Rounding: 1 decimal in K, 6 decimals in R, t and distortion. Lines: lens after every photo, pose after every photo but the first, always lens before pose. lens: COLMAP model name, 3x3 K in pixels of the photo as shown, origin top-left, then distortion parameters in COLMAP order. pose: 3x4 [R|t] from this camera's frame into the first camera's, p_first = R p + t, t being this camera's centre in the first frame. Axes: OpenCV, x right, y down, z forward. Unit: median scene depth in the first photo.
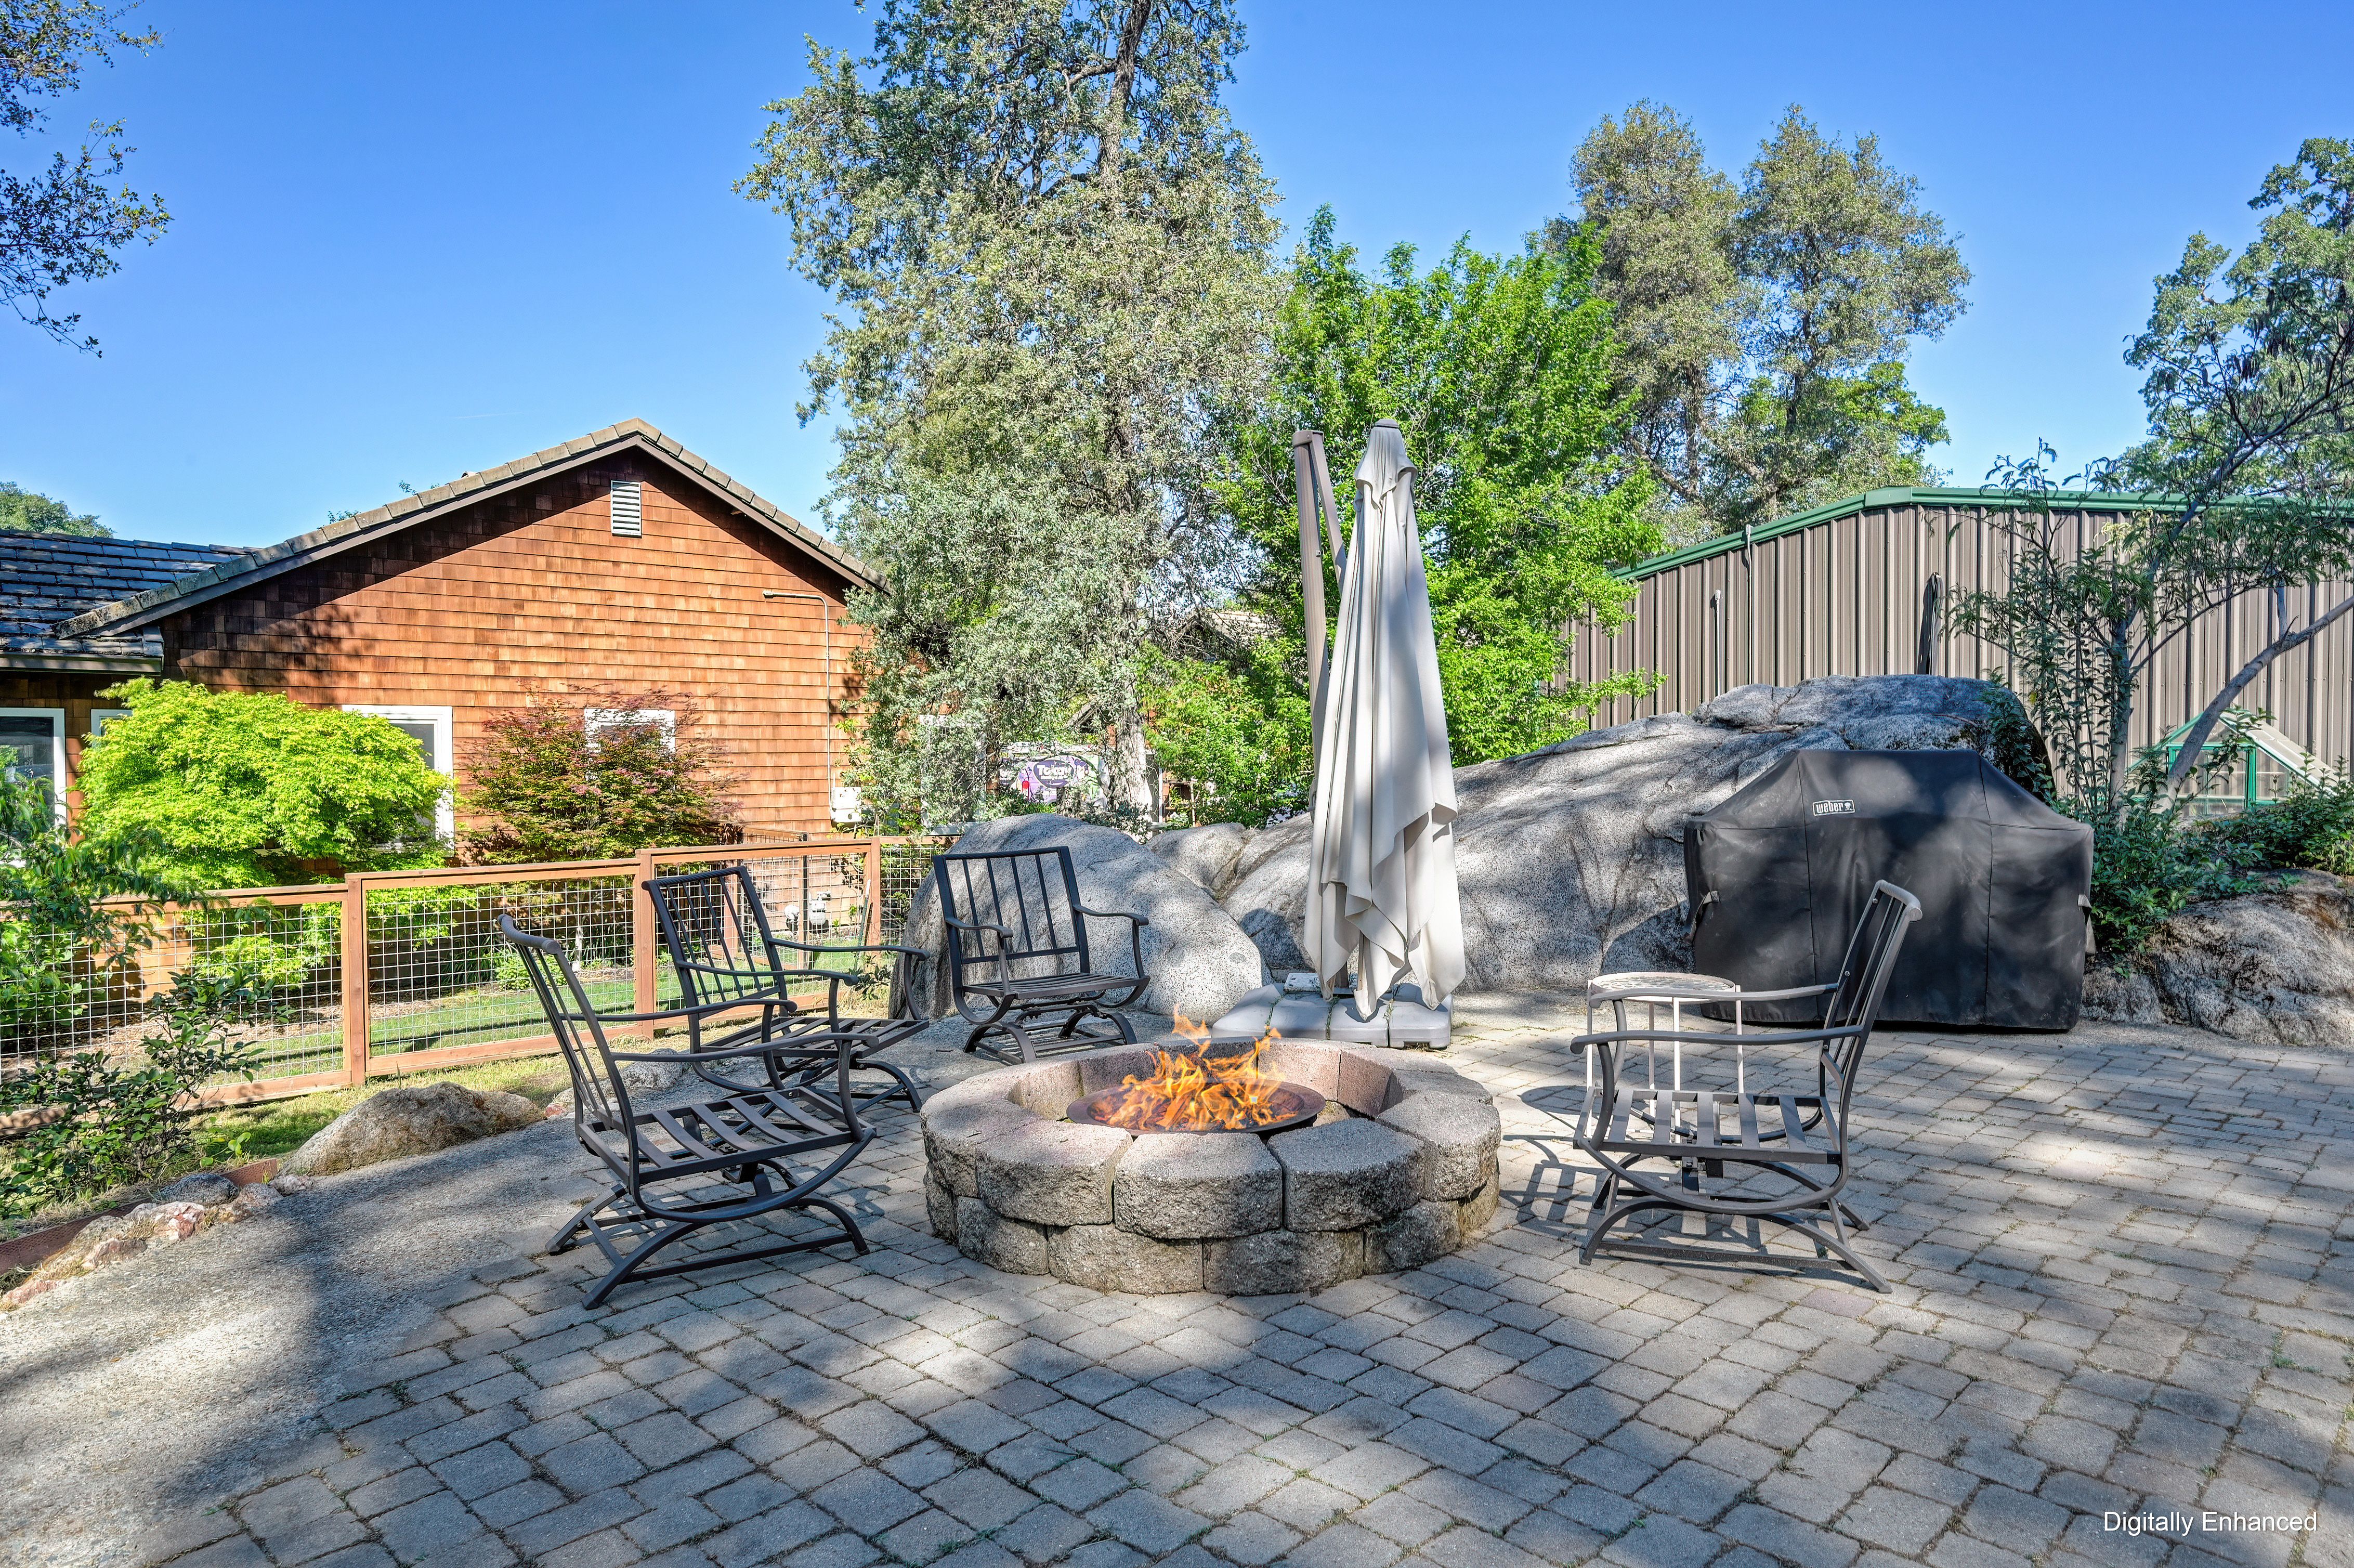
lens RADIAL K [[1424.0, 0, 1171.2], [0, 1424.0, 772.7], [0, 0, 1]] dist [0.004196, 0.000528]
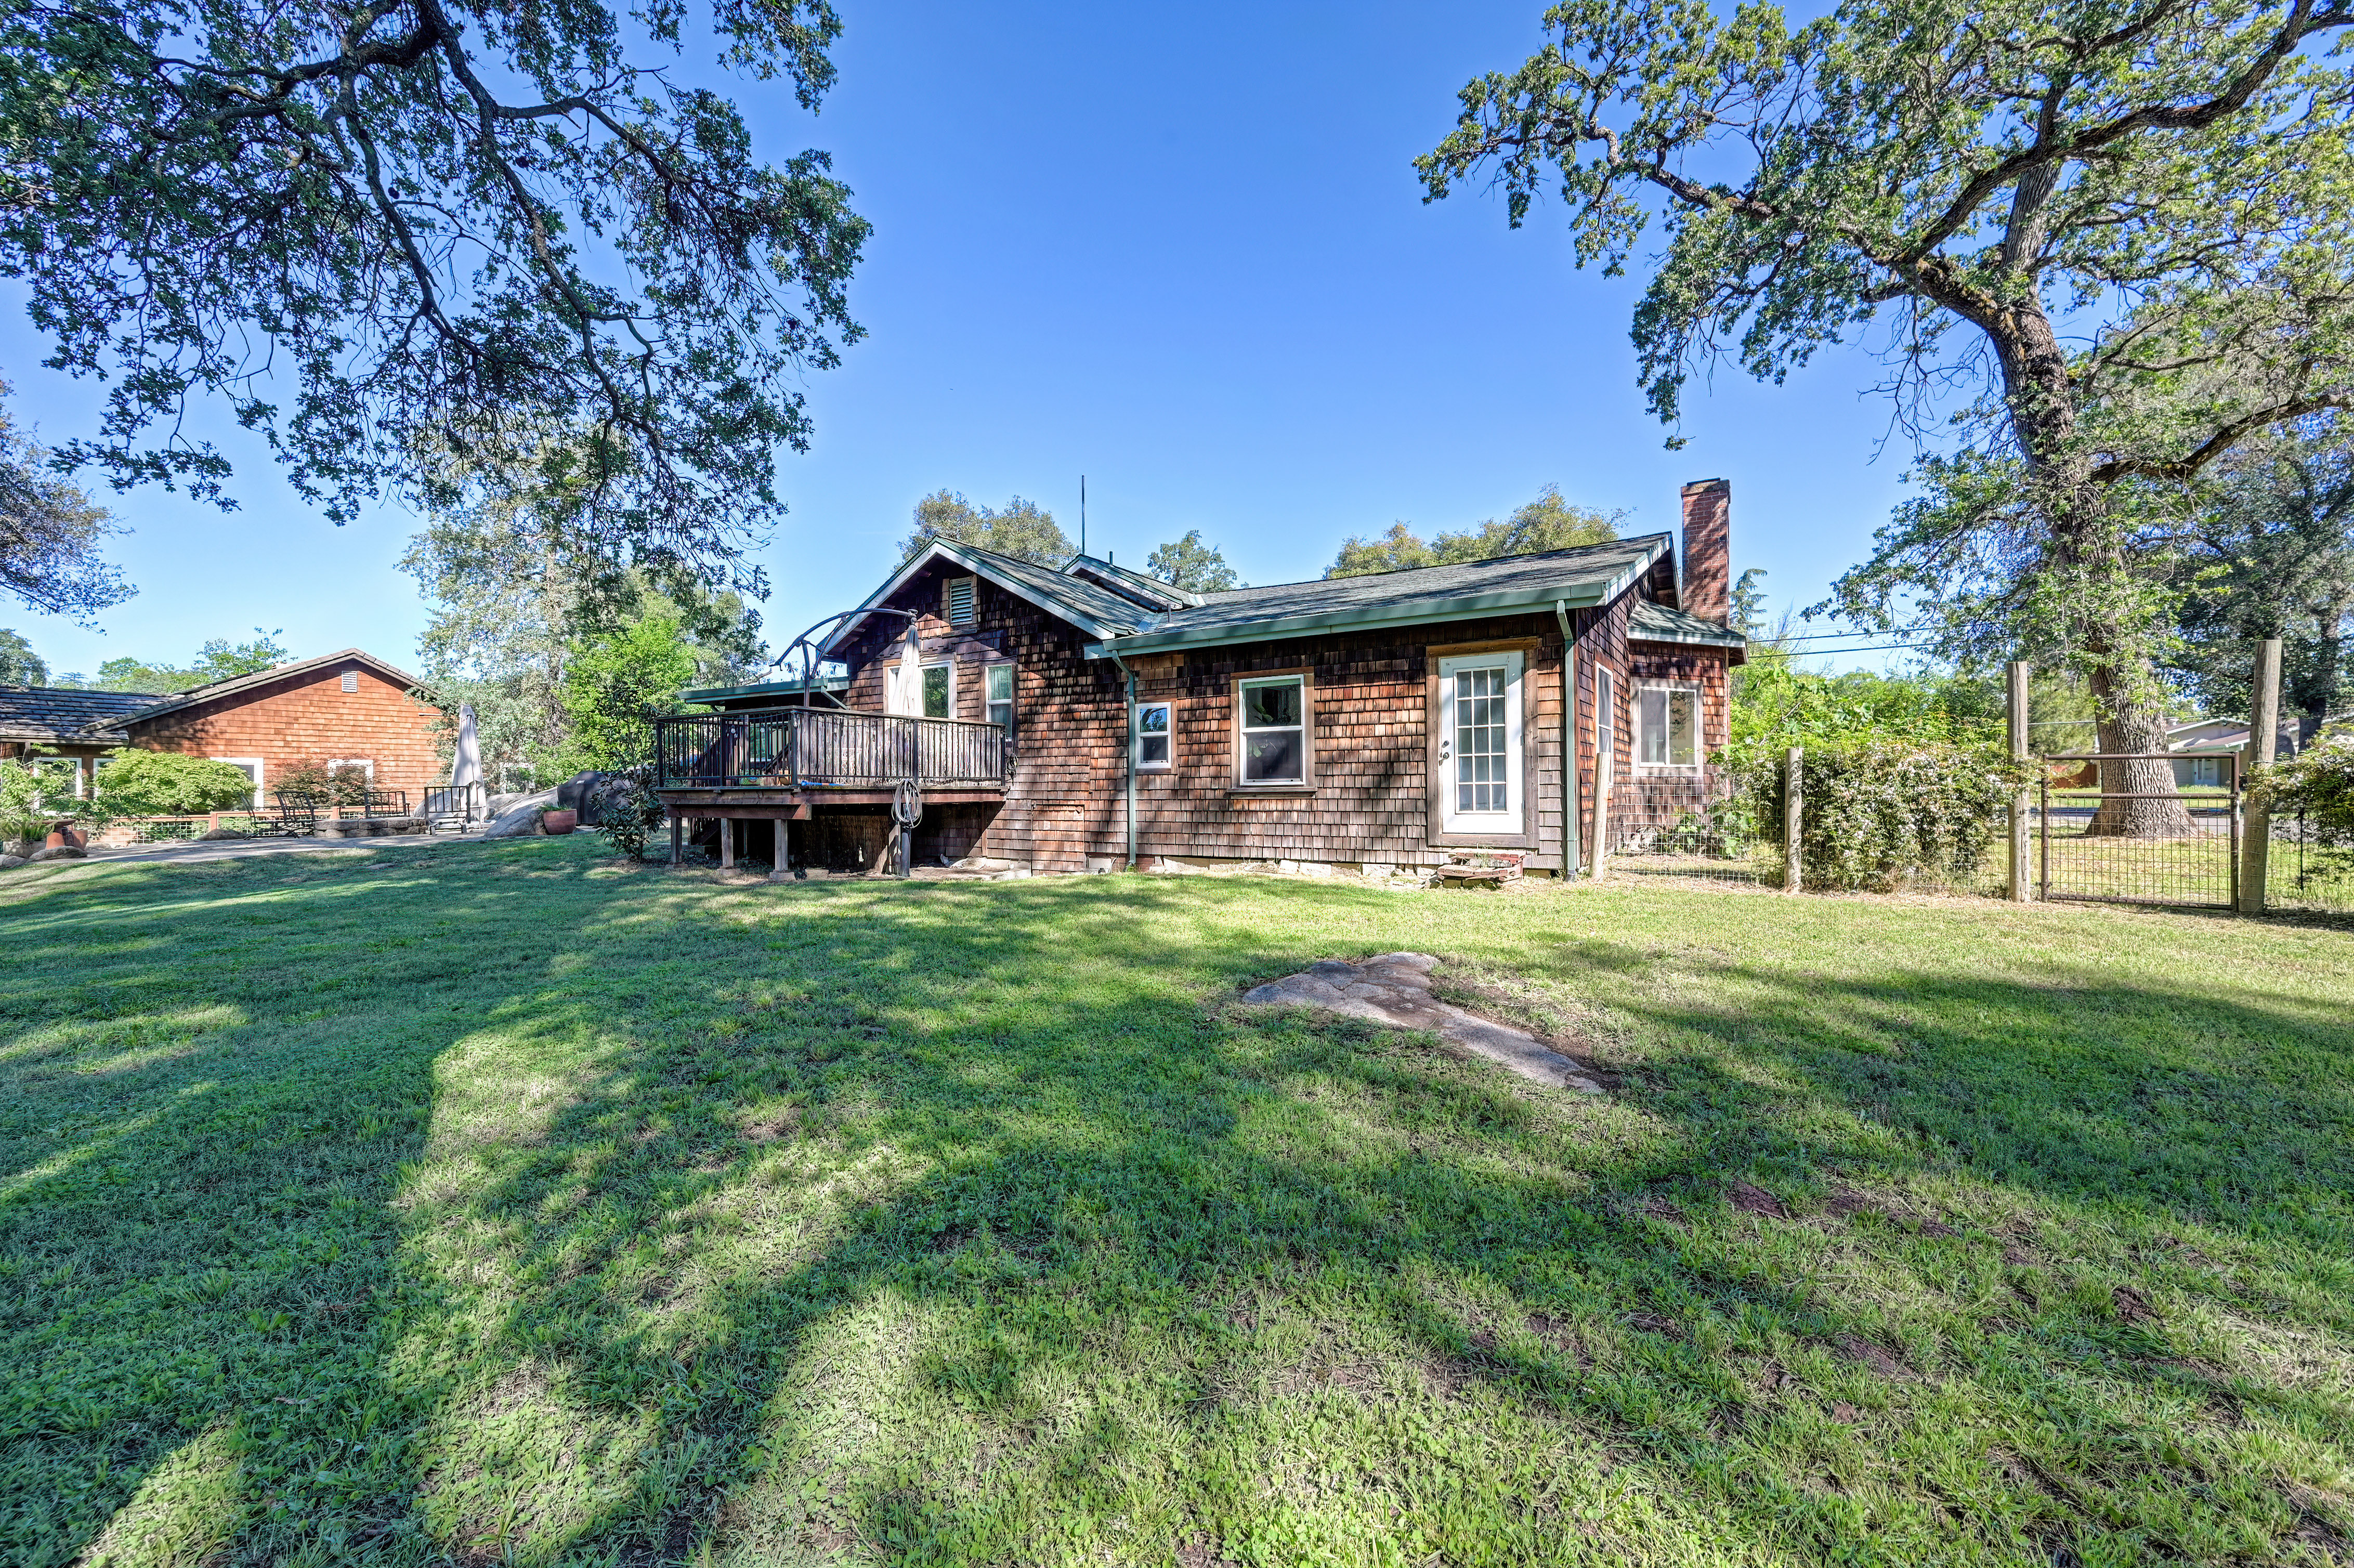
lens RADIAL K [[928.8, 0, 1180.4], [0, 928.8, 792.4], [0, 0, 1]] dist [0.001804, 0.000246]
pose [[0.961951, -0.004102, 0.273190, 0.691721], [0.008077, 0.999877, -0.013427, 0.056886], [-0.273101, 0.015123, 0.961866, -1.175544]]
